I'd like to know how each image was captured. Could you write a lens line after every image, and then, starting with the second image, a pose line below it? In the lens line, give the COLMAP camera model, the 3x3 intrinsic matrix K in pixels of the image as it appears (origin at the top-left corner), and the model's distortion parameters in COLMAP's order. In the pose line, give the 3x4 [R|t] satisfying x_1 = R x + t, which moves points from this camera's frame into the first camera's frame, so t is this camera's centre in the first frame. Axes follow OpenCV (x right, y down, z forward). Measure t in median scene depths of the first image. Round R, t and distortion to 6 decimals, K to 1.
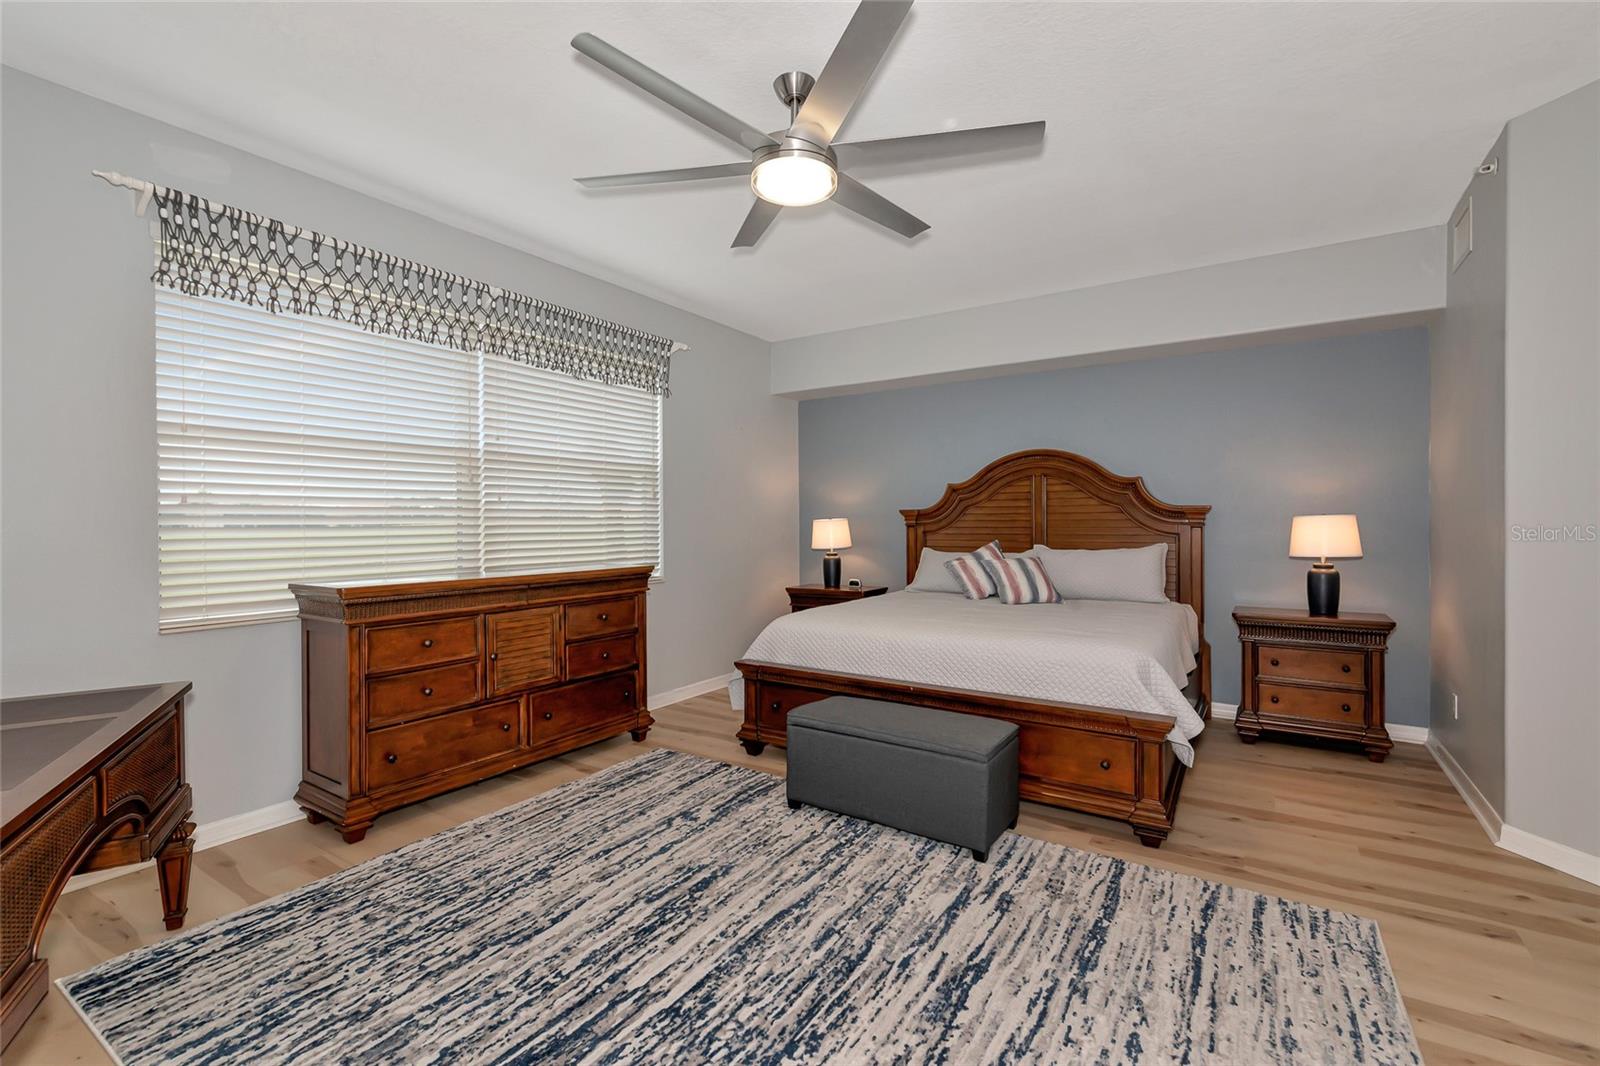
lens RADIAL K [[696.8, 0, 818.2], [0, 696.8, 508.3], [0, 0, 1]] dist [0.000078, 0.000376]
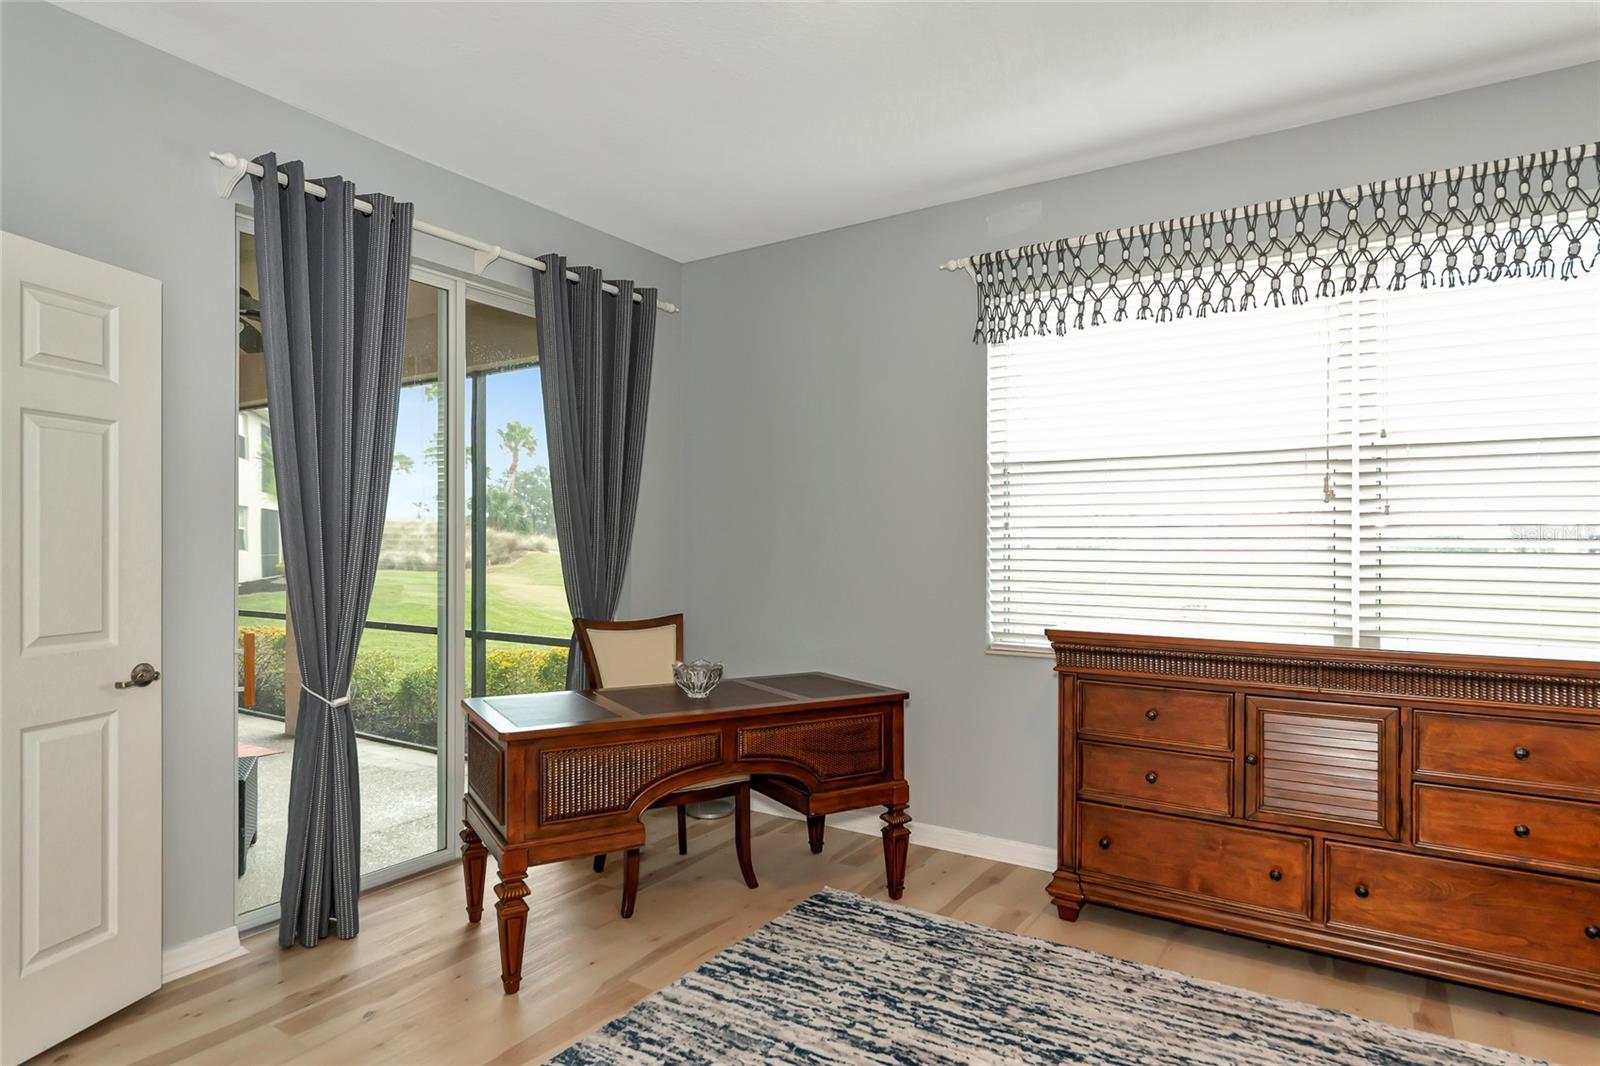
lens RADIAL K [[884.9, 0, 792.4], [0, 884.9, 537.9], [0, 0, 1]] dist [-0.020778, 0.002056]
pose [[-0.013646, -0.015521, -0.999786, 0.479170], [0.005875, 0.999861, -0.015603, 0.015184], [0.999890, -0.006087, -0.013553, 0.715790]]
